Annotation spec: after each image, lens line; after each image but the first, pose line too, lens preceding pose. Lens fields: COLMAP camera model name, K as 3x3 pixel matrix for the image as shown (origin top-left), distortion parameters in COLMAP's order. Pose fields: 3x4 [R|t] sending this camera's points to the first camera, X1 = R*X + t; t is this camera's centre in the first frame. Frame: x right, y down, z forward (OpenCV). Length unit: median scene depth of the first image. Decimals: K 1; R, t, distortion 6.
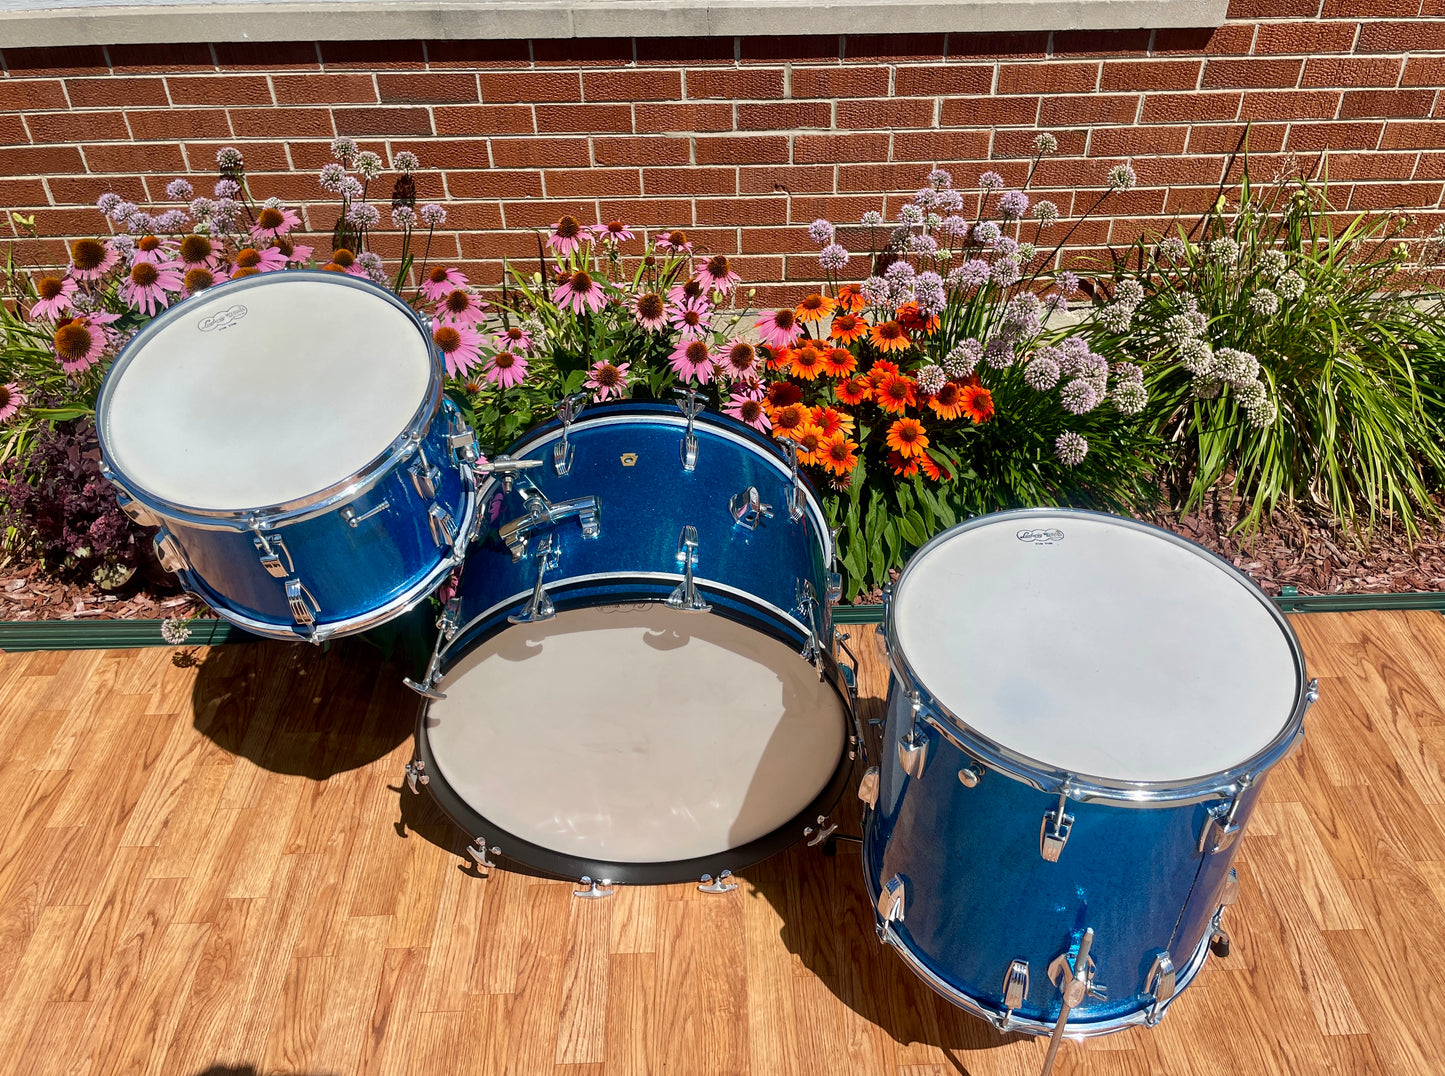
lens RADIAL K [[1171.8, 0, 743.3], [0, 1171.8, 500.0], [0, 0, 1]] dist [0.058583, -0.074691]
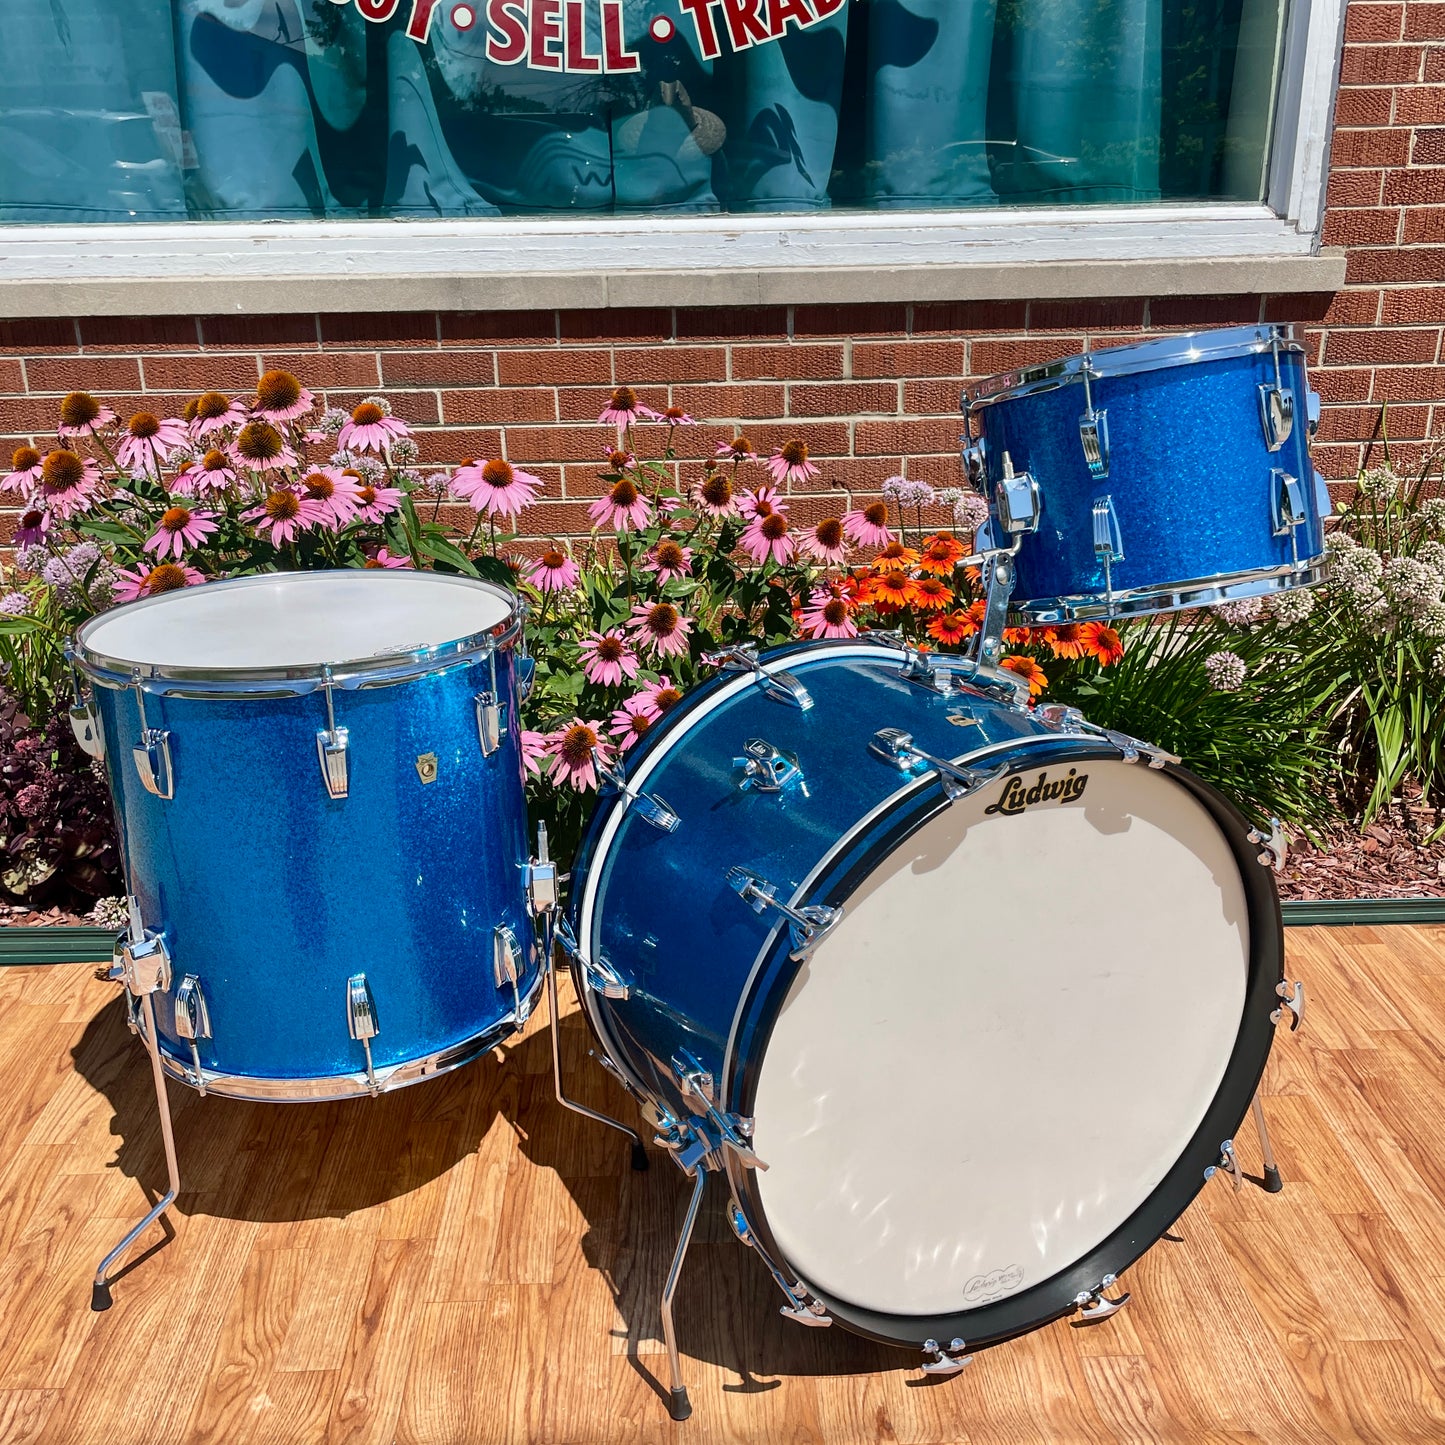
lens RADIAL K [[1522.2, 0, 720.2], [0, 1522.2, 744.9], [0, 0, 1]] dist [0.032573, 0.000000]
pose [[0.999923, -0.008421, -0.009135, -0.066654], [0.005587, 0.961486, -0.274796, 0.312871], [0.011097, 0.274723, 0.961459, -0.013647]]
